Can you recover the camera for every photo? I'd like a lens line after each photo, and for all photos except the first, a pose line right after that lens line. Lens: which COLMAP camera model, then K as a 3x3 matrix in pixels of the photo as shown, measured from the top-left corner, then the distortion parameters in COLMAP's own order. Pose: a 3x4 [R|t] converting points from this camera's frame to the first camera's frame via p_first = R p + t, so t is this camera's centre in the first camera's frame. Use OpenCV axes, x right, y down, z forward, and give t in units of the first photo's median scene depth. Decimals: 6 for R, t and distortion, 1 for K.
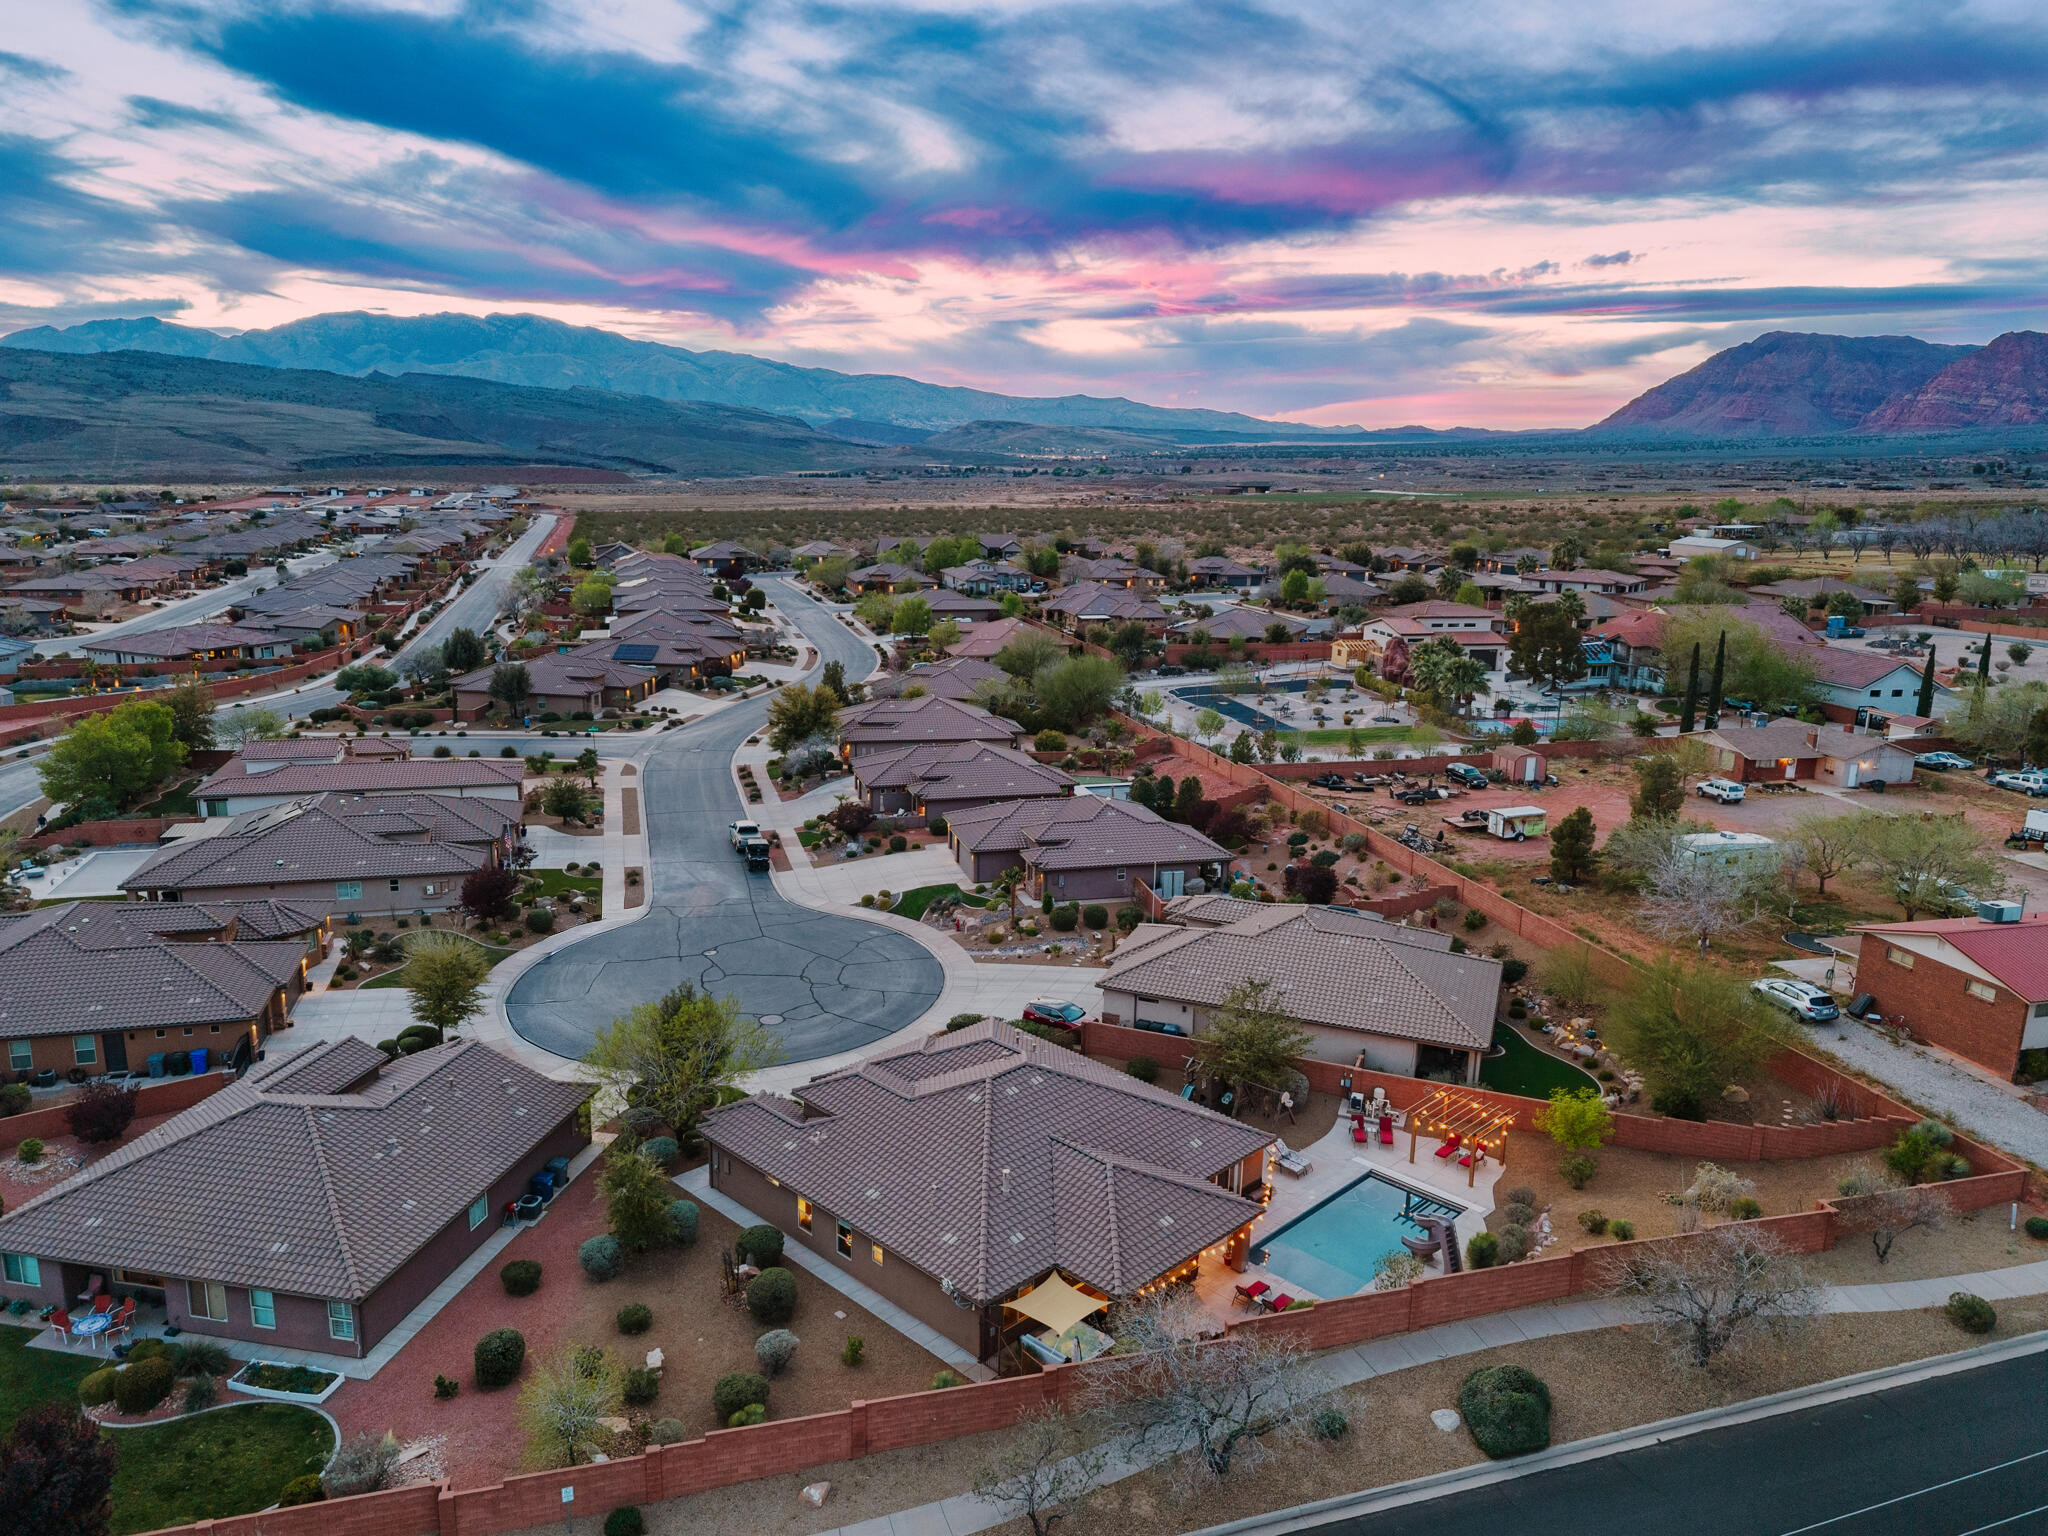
lens RADIAL K [[1425.0, 0, 1024.0], [0, 1425.0, 768.0], [0, 0, 1]] dist [0.035339, -0.031250]
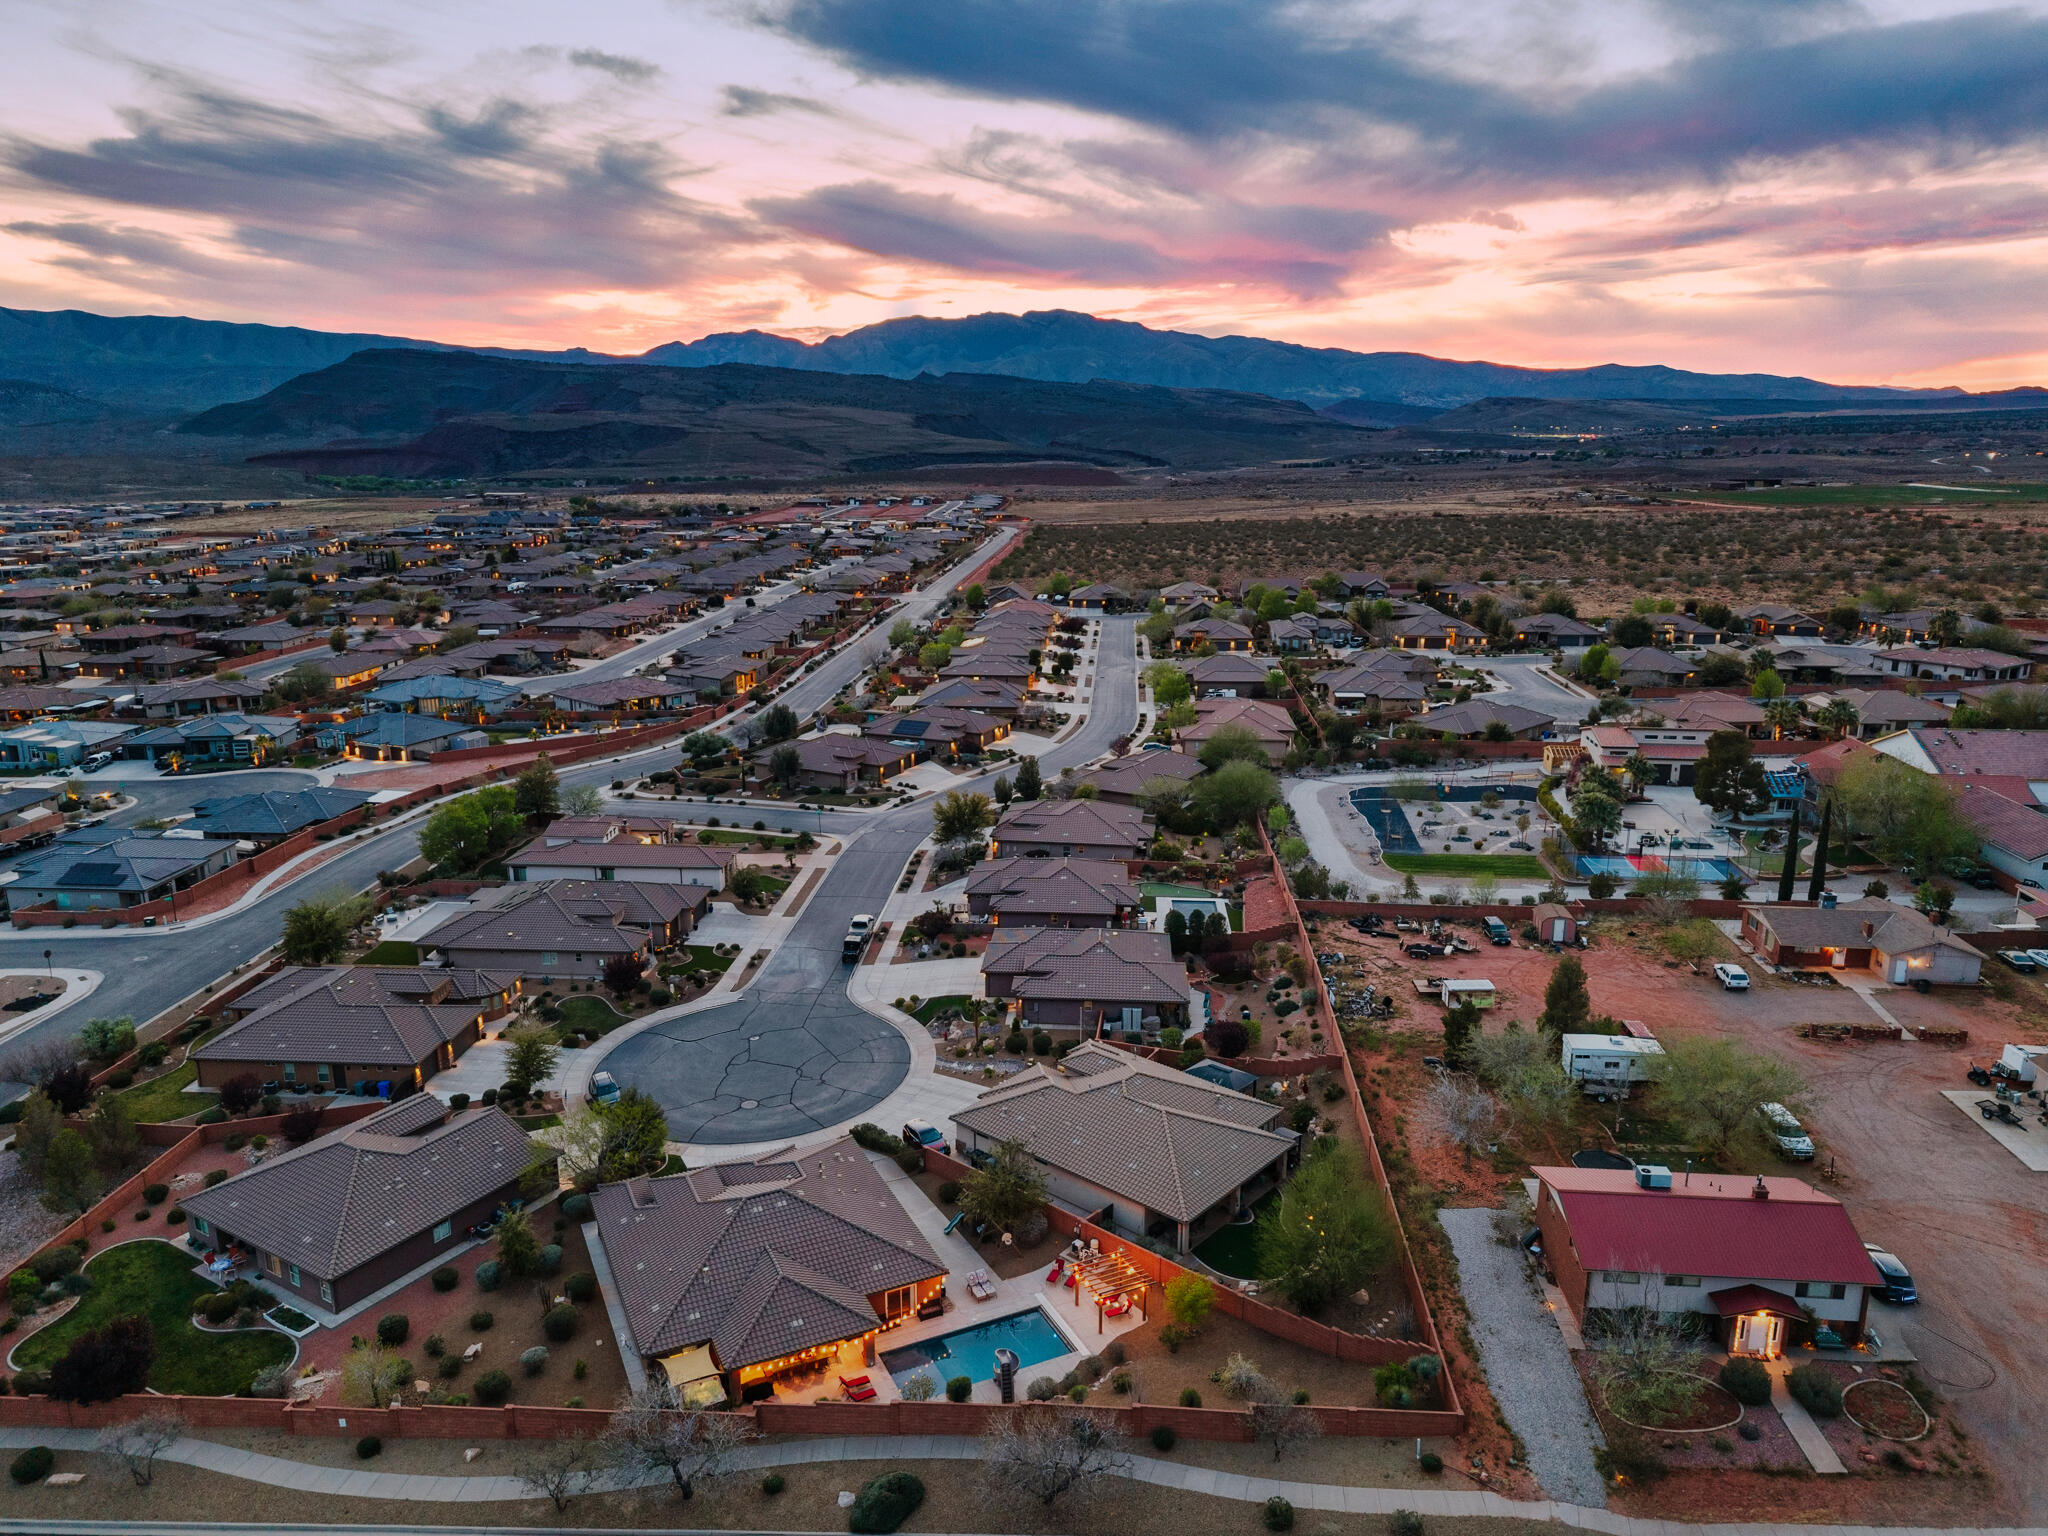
lens RADIAL K [[1392.7, 0, 1020.1], [0, 1392.7, 798.2], [0, 0, 1]] dist [0.041883, -0.043269]
pose [[0.938715, 0.065864, -0.338344, 0.373974], [-0.052551, 0.997446, 0.048371, -0.144976], [0.340666, -0.027626, 0.939778, -0.118748]]
